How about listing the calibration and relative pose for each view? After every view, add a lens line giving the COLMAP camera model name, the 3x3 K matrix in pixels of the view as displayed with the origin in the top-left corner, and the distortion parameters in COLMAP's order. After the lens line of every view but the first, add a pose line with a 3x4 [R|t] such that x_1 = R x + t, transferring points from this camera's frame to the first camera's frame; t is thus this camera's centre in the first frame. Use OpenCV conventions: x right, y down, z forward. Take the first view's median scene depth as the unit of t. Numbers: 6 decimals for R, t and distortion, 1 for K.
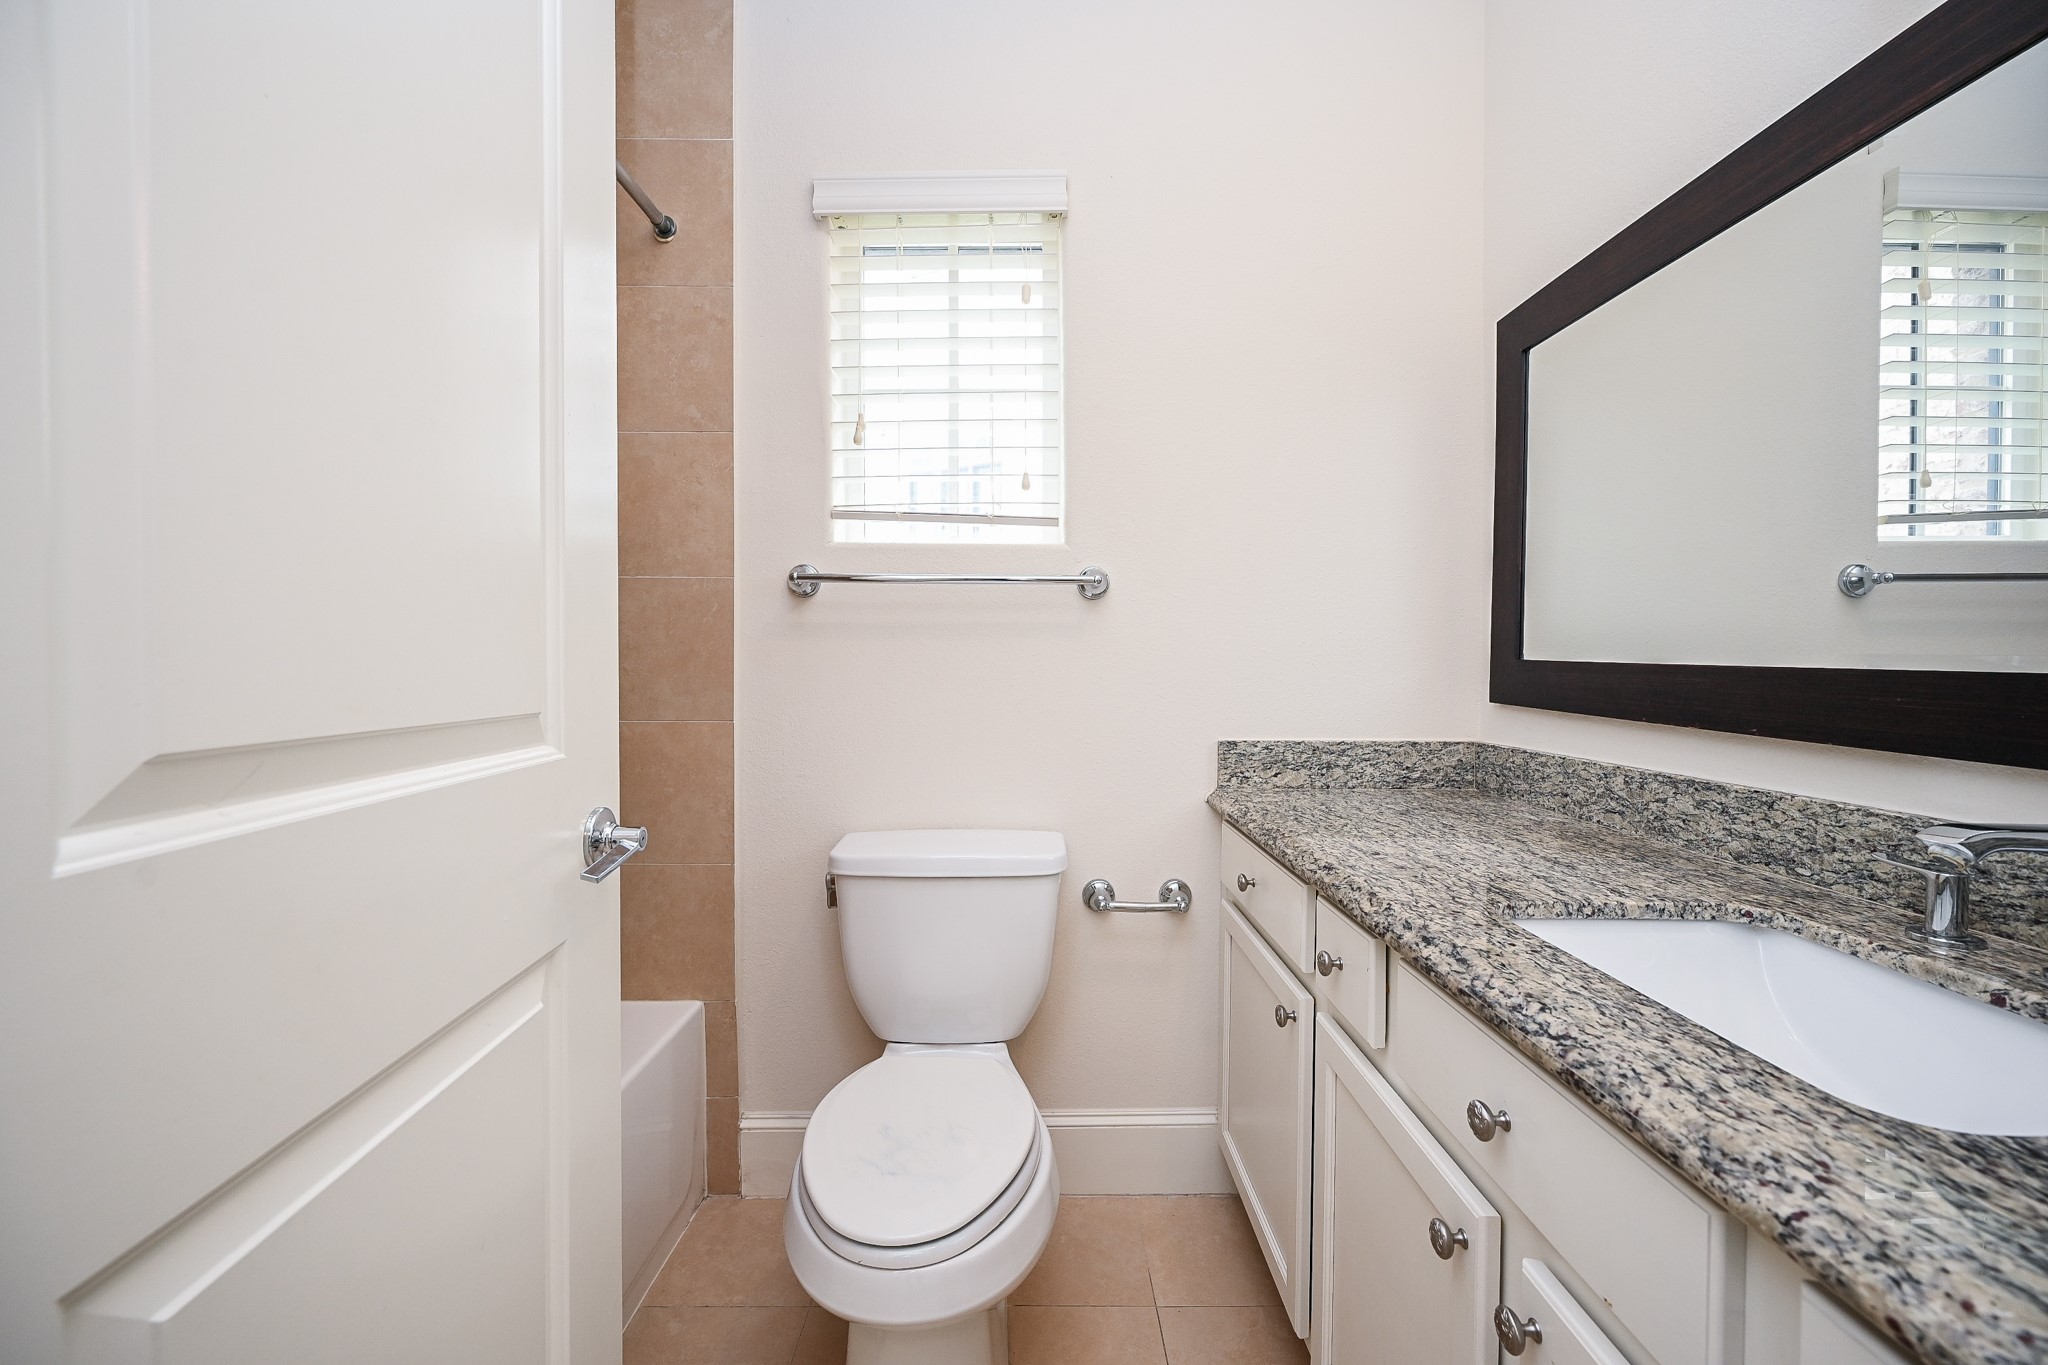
lens RADIAL K [[808.5, 0, 1025.4], [0, 808.5, 678.3], [0, 0, 1]] dist [-0.001486, 0.000213]
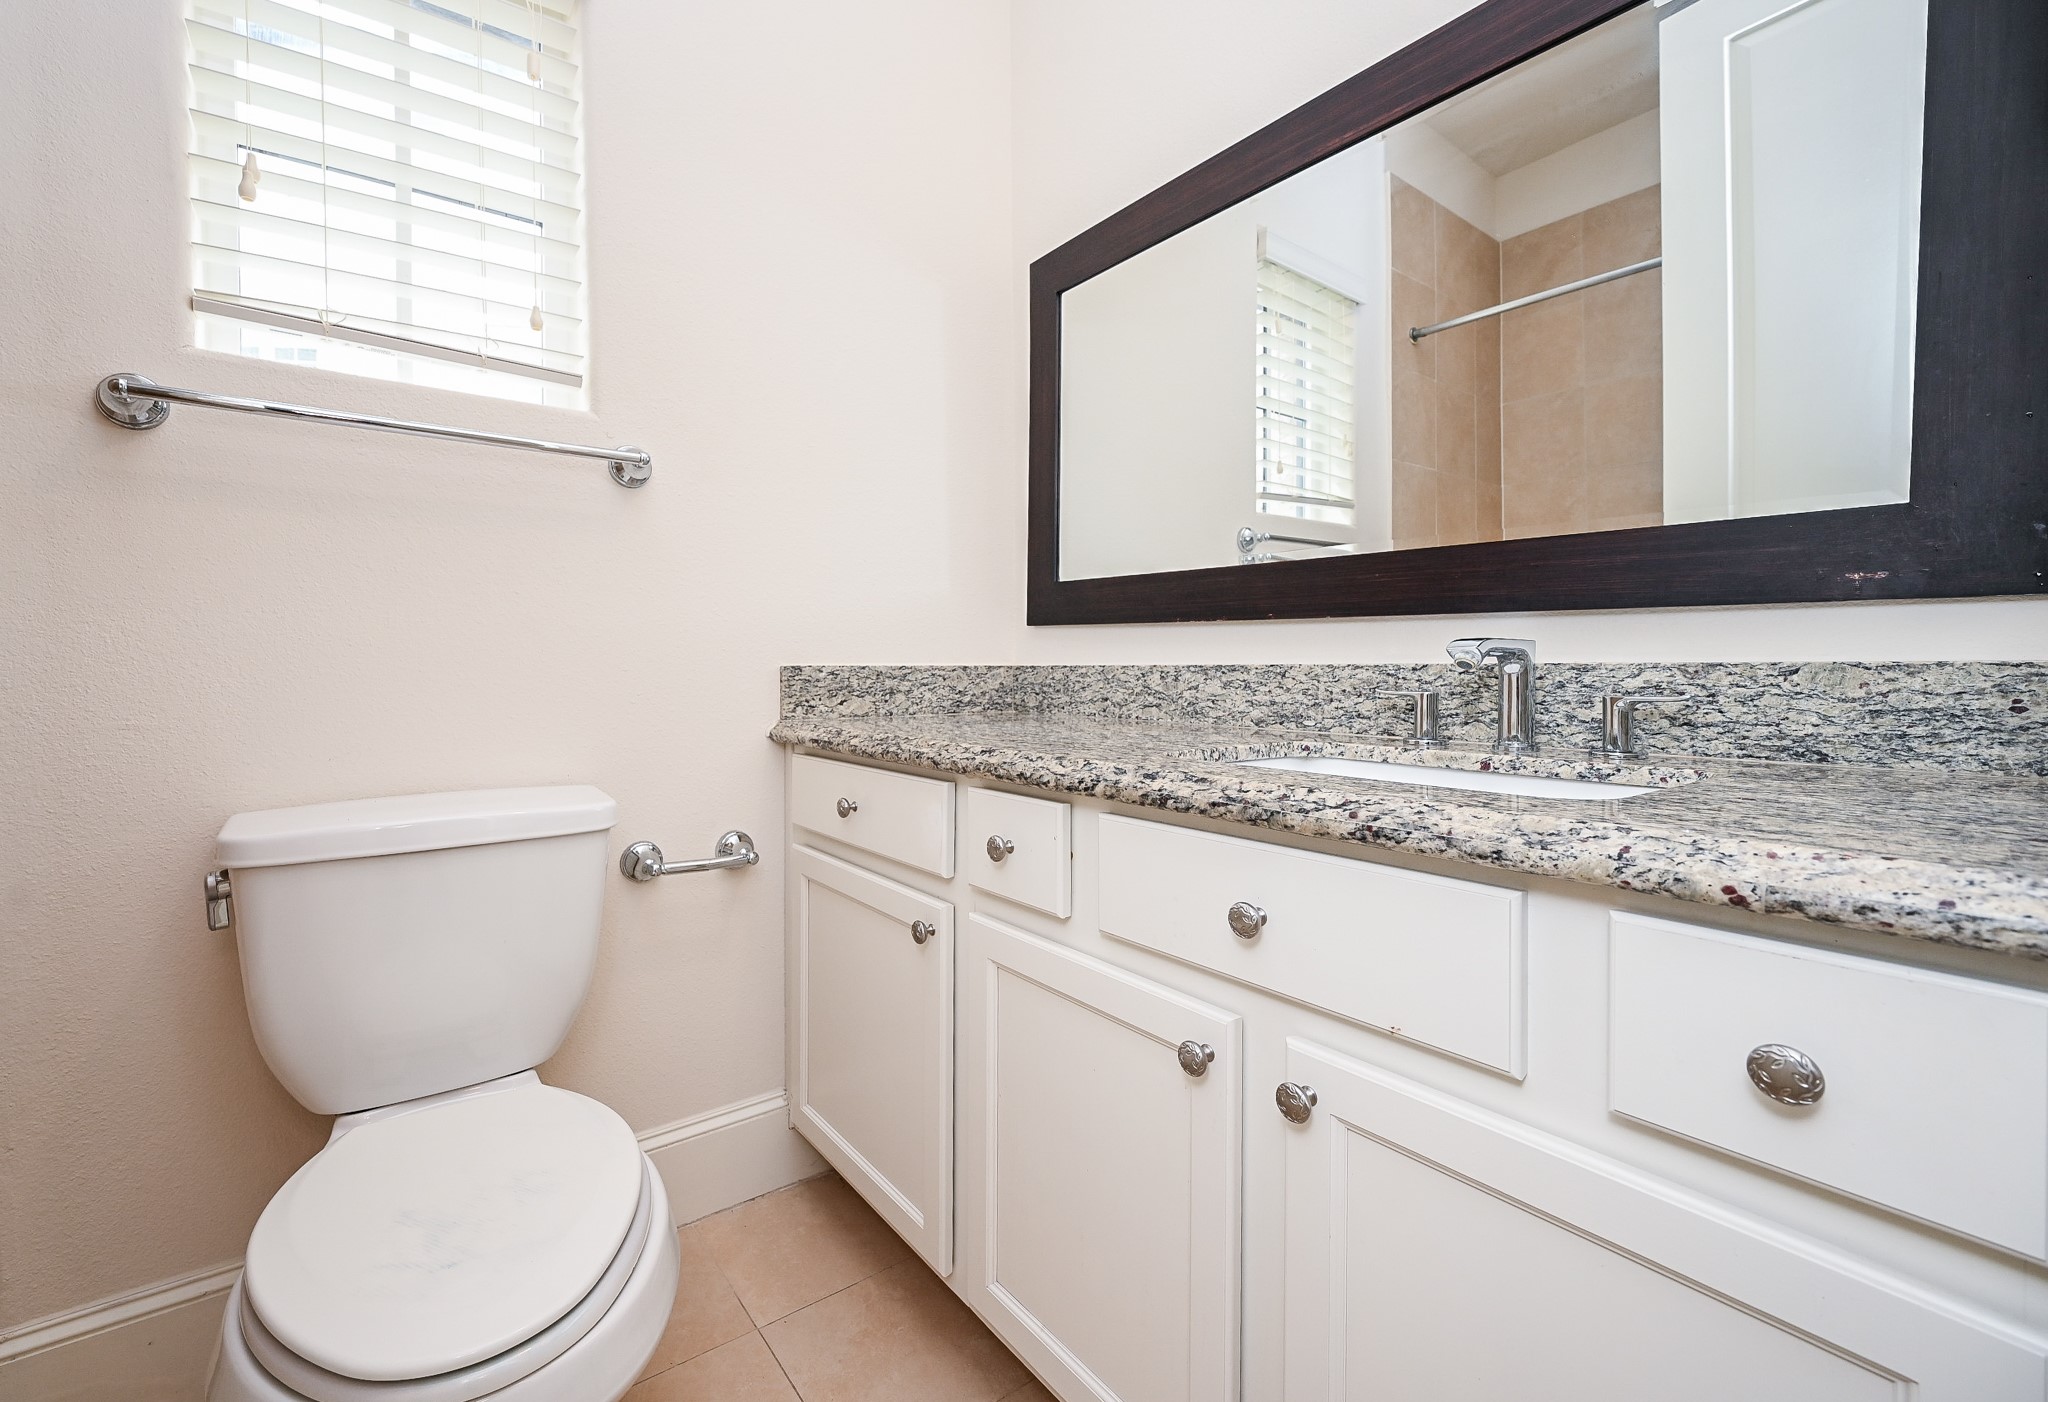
lens RADIAL K [[875.3, 0, 956.7], [0, 875.3, 680.8], [0, 0, 1]] dist [-0.000335, -0.000257]
pose [[0.819007, -0.014259, 0.573606, -0.210335], [0.015255, 0.999879, 0.003075, 0.132608], [-0.573581, 0.006232, 0.819125, 0.167846]]
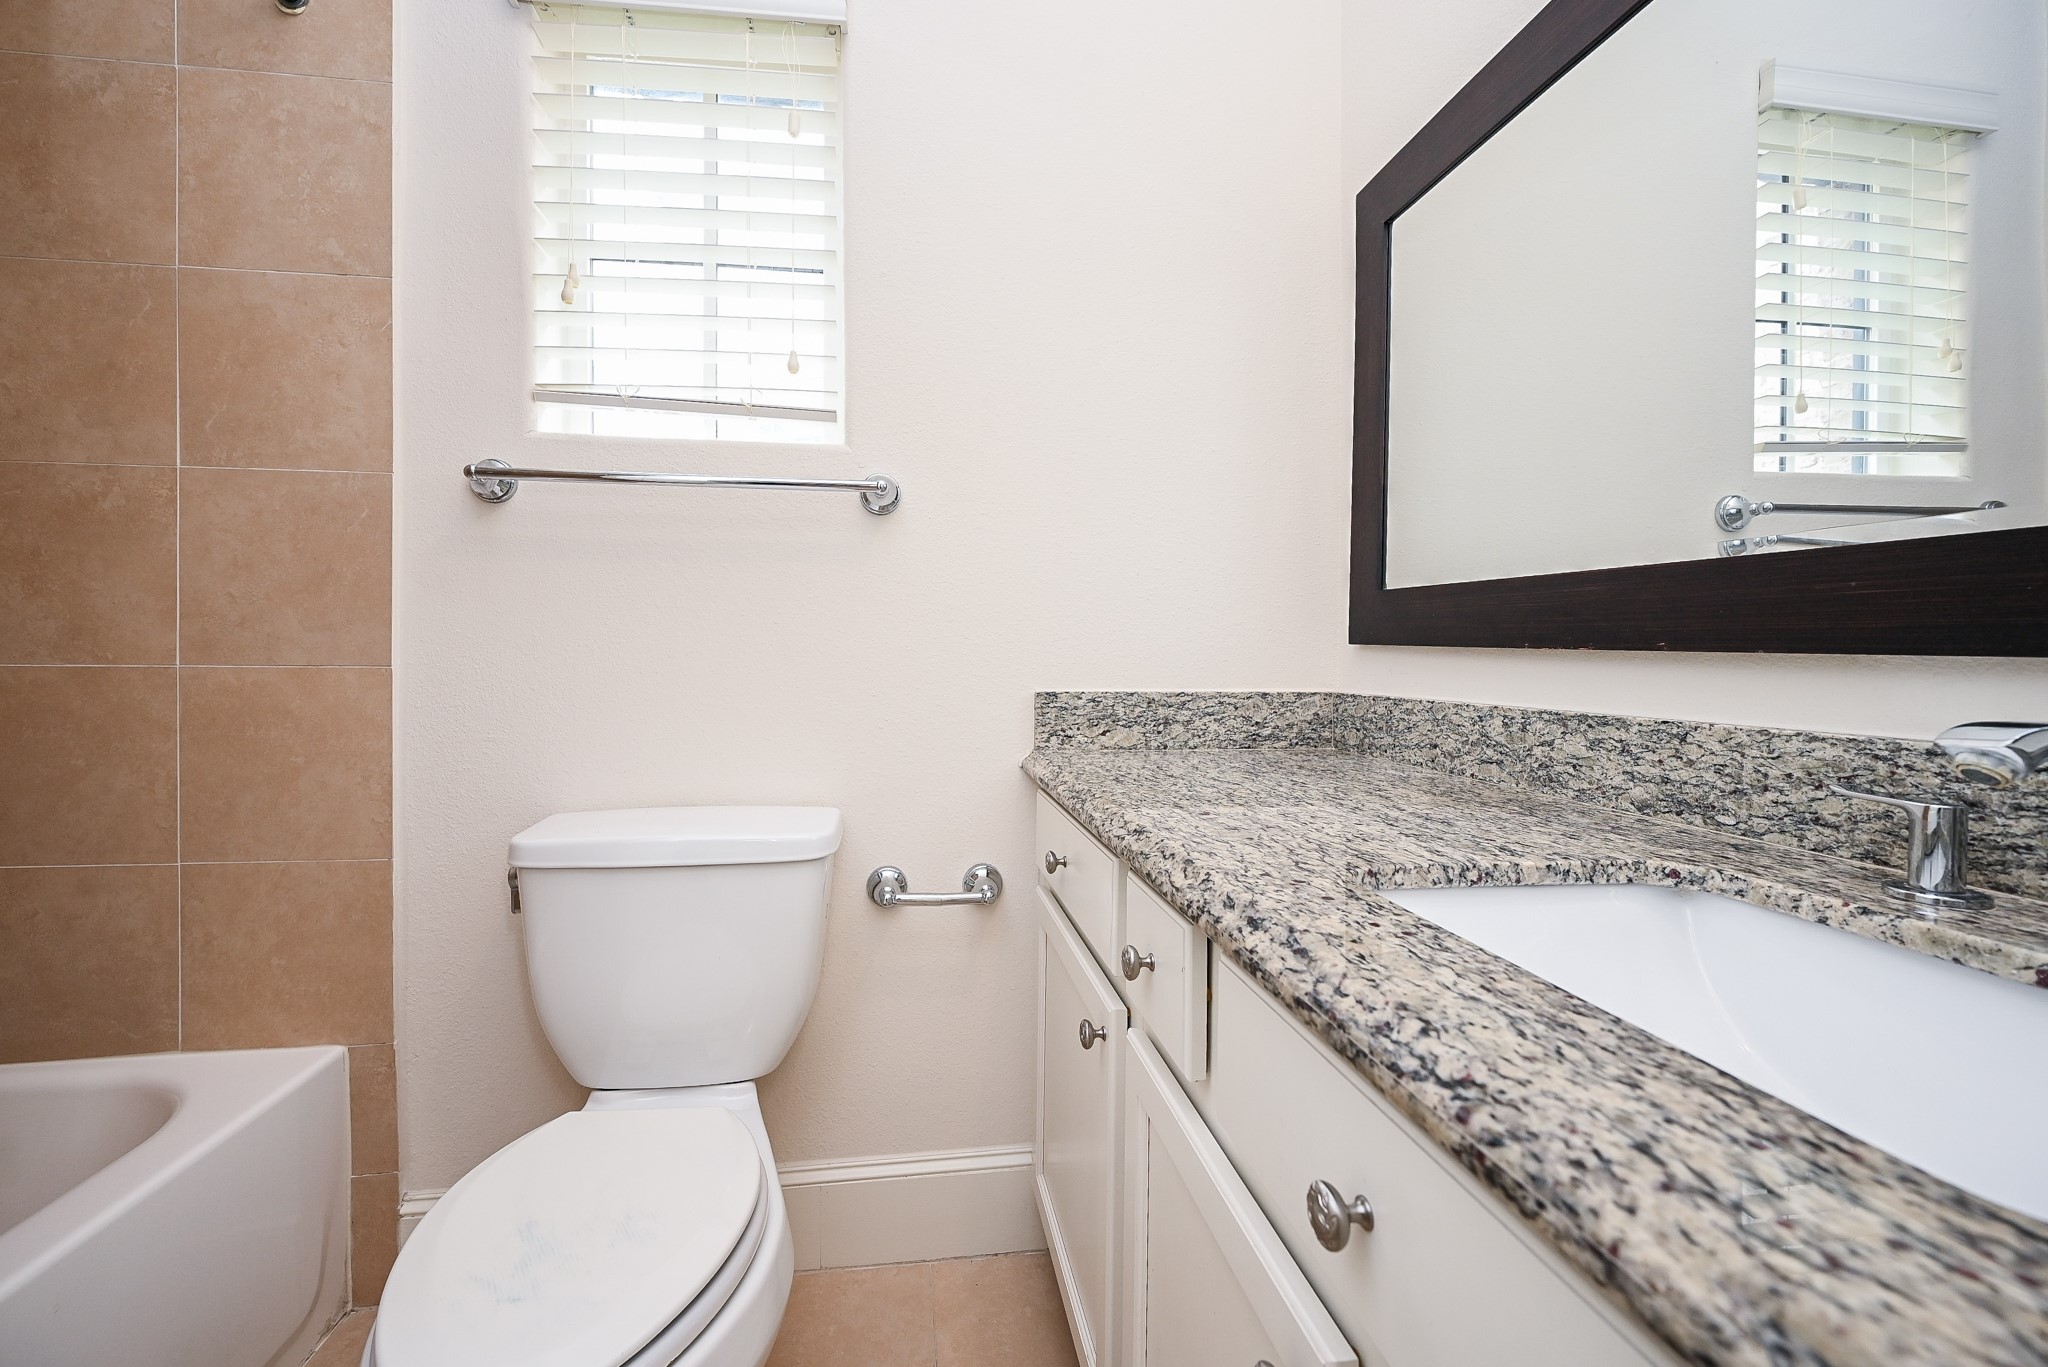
lens RADIAL K [[846.2, 0, 994.5], [0, 846.2, 664.2], [0, 0, 1]] dist [-0.000624, -0.000245]
pose [[0.992673, 0.001843, 0.120820, 0.135051], [-0.001064, 0.999978, -0.006510, 0.078191], [-0.120830, 0.006334, 0.992653, 0.225184]]
